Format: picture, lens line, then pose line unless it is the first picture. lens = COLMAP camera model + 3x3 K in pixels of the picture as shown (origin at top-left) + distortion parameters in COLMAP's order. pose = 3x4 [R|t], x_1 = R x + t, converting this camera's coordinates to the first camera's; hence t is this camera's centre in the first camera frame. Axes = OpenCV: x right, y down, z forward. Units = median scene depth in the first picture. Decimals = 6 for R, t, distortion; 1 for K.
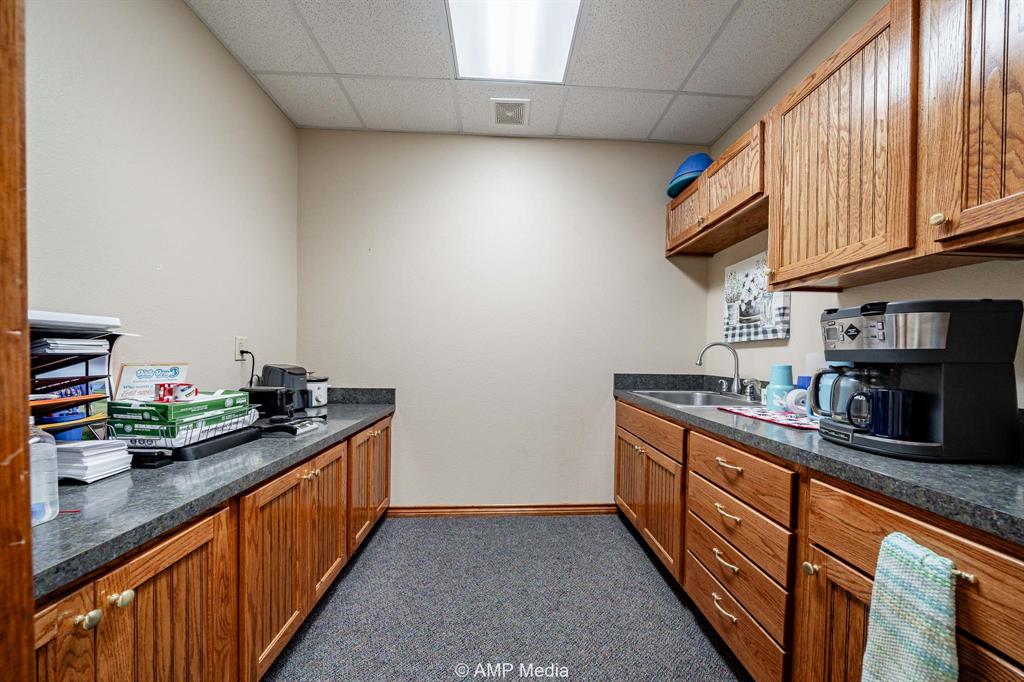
lens RADIAL K [[352.1, 0, 517.1], [0, 352.1, 351.5], [0, 0, 1]] dist [-0.007509, -0.001055]
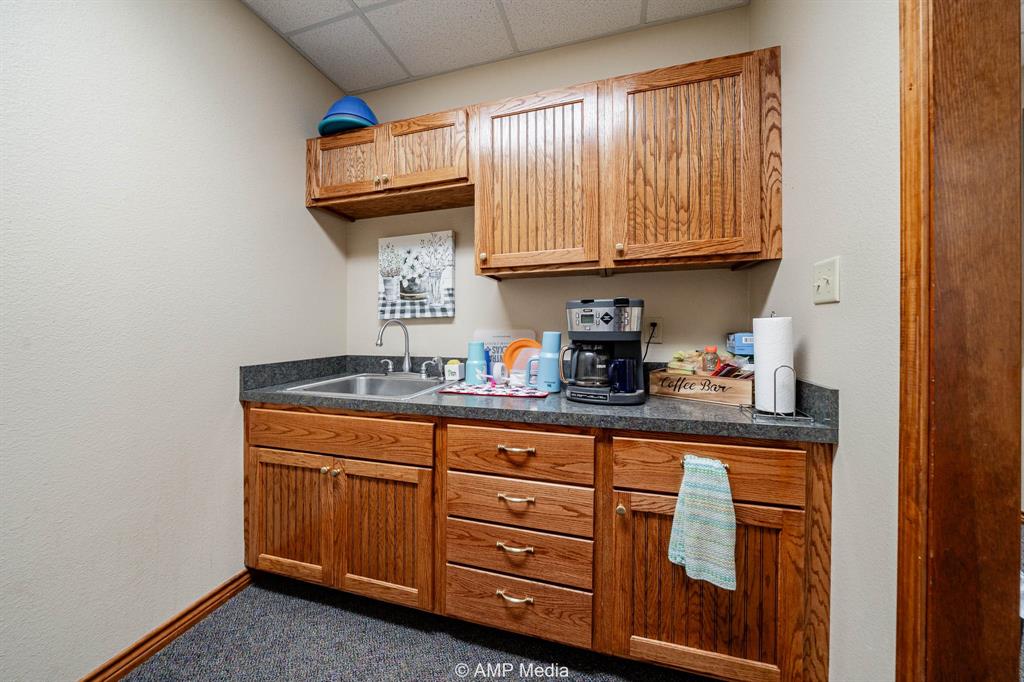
lens RADIAL K [[352.1, 0, 504.6], [0, 352.1, 321.1], [0, 0, 1]] dist [-0.007509, -0.001055]
pose [[0.325262, -0.004091, 0.945615, -0.225474], [0.004149, 0.999987, 0.002899, -0.025365], [-0.945615, 0.002981, 0.325275, 0.472398]]
